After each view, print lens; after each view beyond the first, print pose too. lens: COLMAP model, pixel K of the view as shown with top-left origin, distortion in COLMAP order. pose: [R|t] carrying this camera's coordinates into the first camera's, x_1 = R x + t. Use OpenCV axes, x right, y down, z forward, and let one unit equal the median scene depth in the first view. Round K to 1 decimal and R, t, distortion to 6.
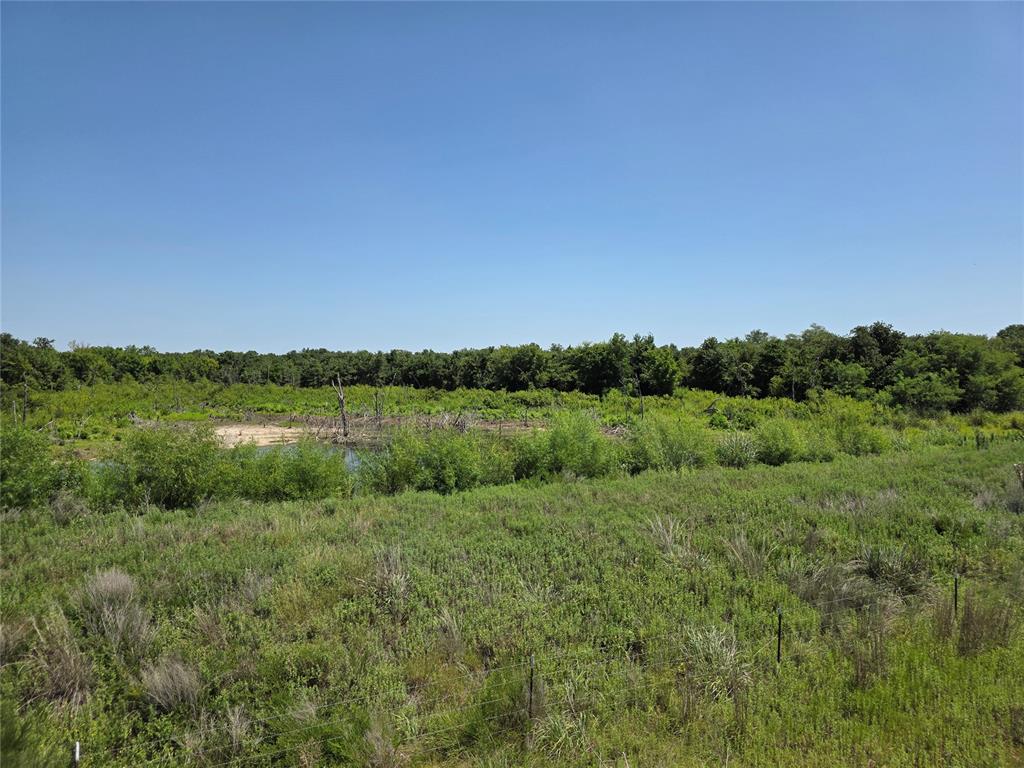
lens RADIAL K [[680.9, 0, 509.2], [0, 680.9, 374.4], [0, 0, 1]] dist [0.041912, -0.041347]
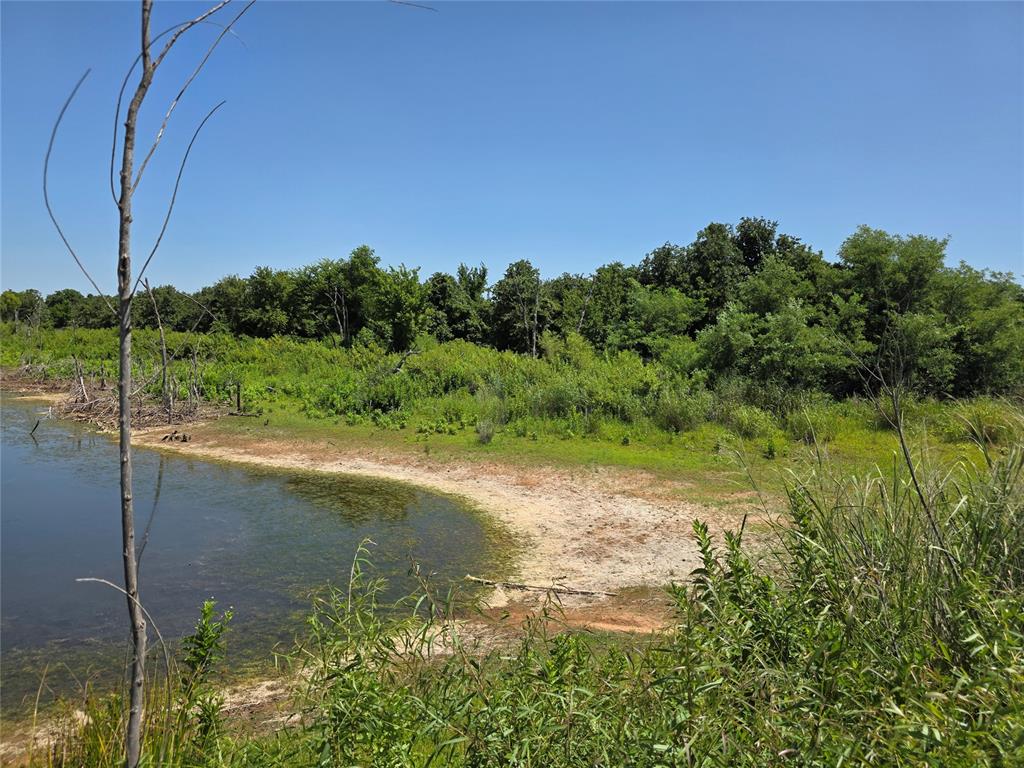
lens RADIAL K [[680.9, 0, 494.4], [0, 680.9, 379.1], [0, 0, 1]] dist [0.041912, -0.041347]
pose [[0.997156, 0.045097, -0.060385, 0.077333], [-0.042276, 0.997990, 0.047199, 0.005769], [0.062392, -0.044512, 0.997059, 0.095371]]
